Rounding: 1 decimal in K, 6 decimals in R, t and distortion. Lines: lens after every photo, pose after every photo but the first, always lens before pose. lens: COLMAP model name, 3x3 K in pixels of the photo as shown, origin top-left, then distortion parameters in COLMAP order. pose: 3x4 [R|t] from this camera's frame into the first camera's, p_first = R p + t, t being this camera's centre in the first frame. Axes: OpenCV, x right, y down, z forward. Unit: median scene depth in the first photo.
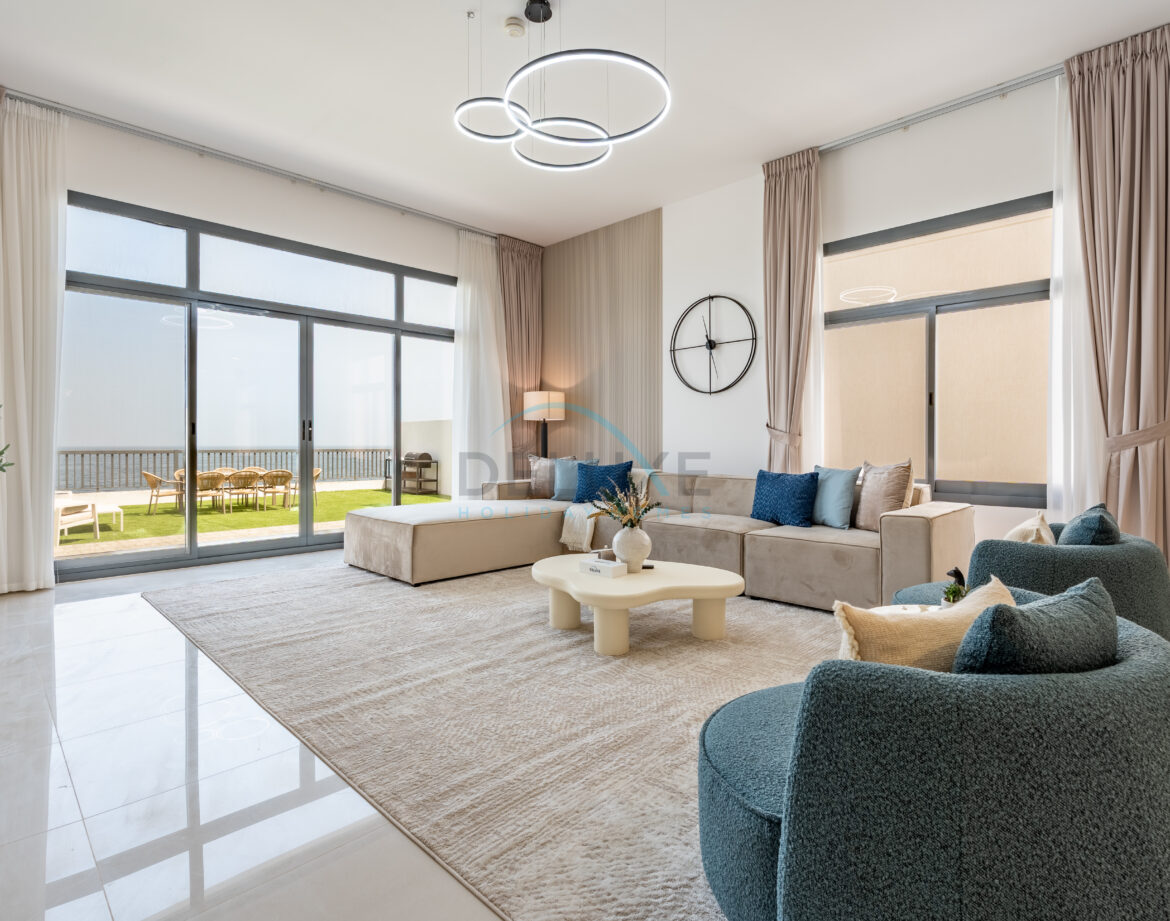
lens RADIAL K [[609.7, 0, 590.4], [0, 609.7, 448.6], [0, 0, 1]] dist [-0.003978, -0.000452]
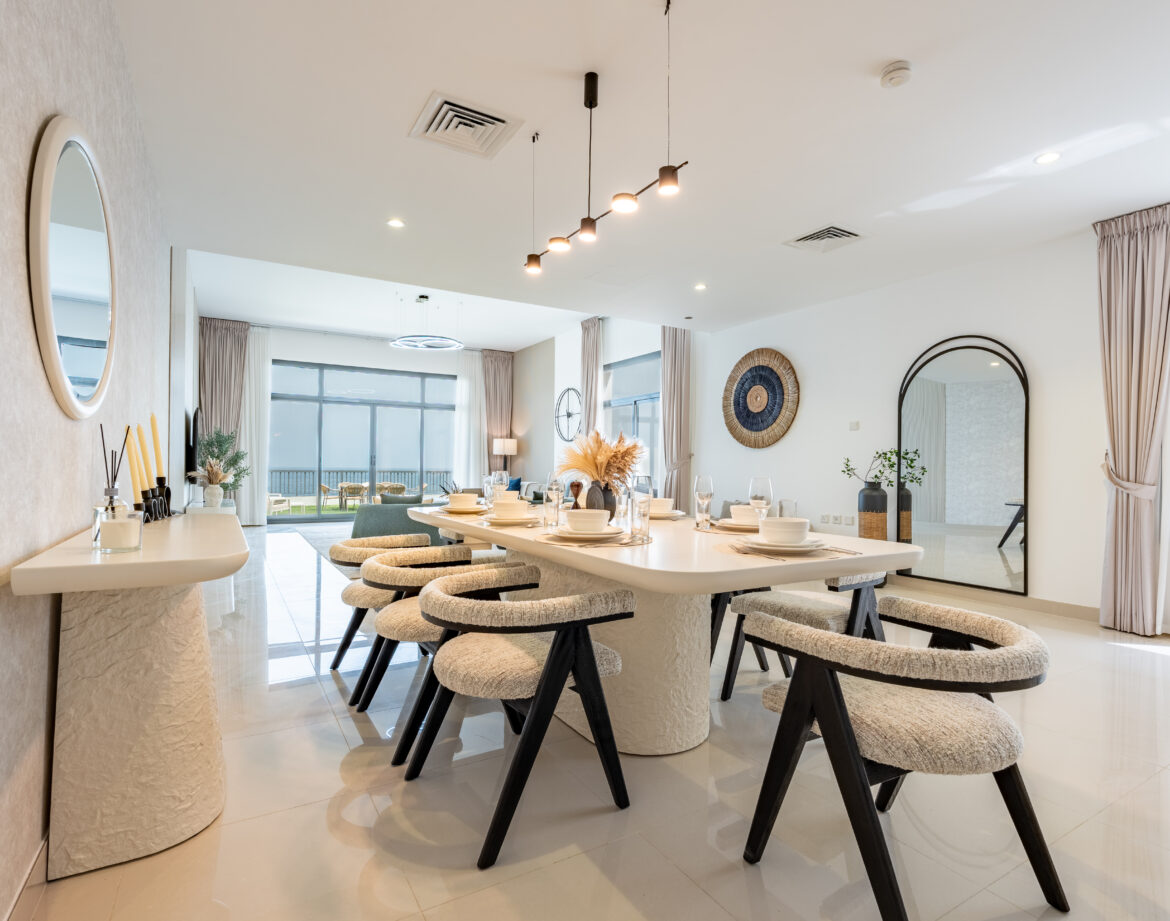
lens RADIAL K [[607.3, 0, 586.5], [0, 607.3, 470.7], [0, 0, 1]] dist [0.014211, -0.000242]
pose [[0.966121, 0.011060, -0.257852, 0.725532], [-0.012813, 0.999905, -0.005122, 0.005991], [0.257771, 0.008252, 0.966171, -0.752974]]
